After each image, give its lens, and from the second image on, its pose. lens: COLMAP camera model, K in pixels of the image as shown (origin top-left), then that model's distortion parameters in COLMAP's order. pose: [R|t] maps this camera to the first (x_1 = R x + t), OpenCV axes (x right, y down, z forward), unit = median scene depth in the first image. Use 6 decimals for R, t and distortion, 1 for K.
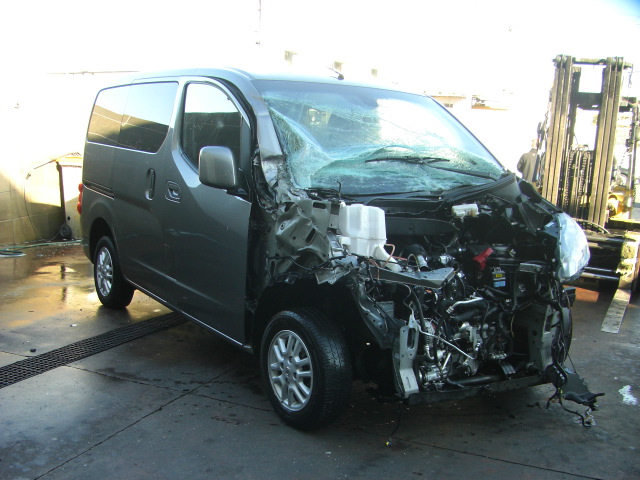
lens RADIAL K [[722.8, 0, 290.5], [0, 722.8, 327.6], [0, 0, 1]] dist [-0.189463, 0.162483]
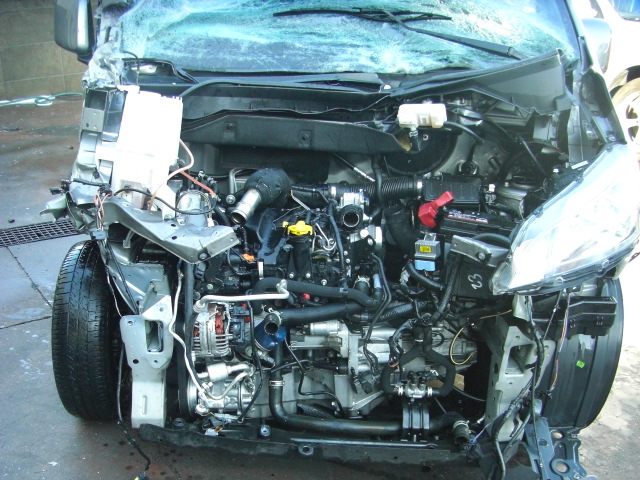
lens RADIAL K [[722.8, 0, 290.5], [0, 722.8, 327.6], [0, 0, 1]] dist [-0.189463, 0.162483]
pose [[0.849979, 0.248431, -0.464562, 0.474251], [-0.145582, 0.958255, 0.246077, -0.135163], [0.506302, -0.141529, 0.850663, 0.499313]]
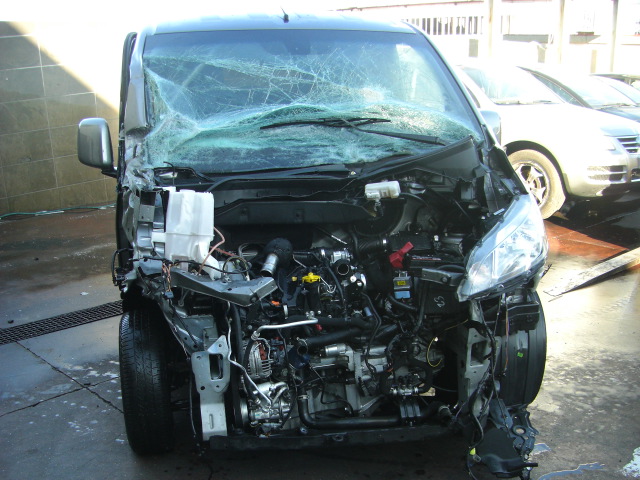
lens RADIAL K [[722.8, 0, 290.5], [0, 722.8, 327.6], [0, 0, 1]] dist [-0.189463, 0.162483]
pose [[0.922979, 0.081501, -0.376123, 0.474915], [-0.048377, 0.994137, 0.096702, -0.094791], [0.381799, -0.071058, 0.921510, 0.279714]]
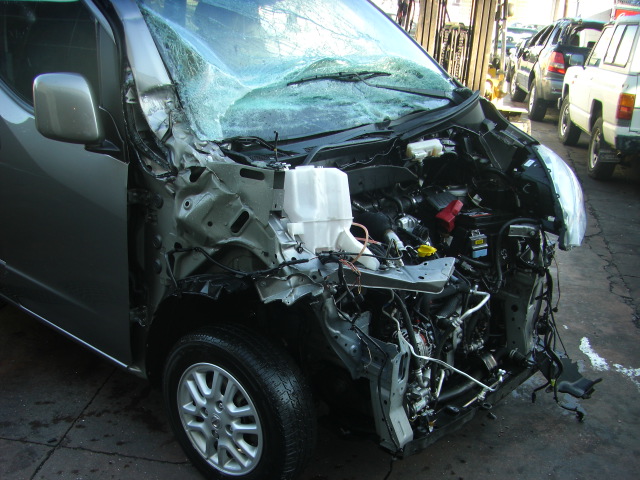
lens RADIAL K [[722.8, 0, 290.5], [0, 722.8, 327.6], [0, 0, 1]] dist [-0.189463, 0.162483]
pose [[0.960148, -0.116907, 0.253867, -0.092907], [0.068380, 0.978971, 0.192200, -0.143223], [-0.270998, -0.167181, 0.947951, 0.344600]]
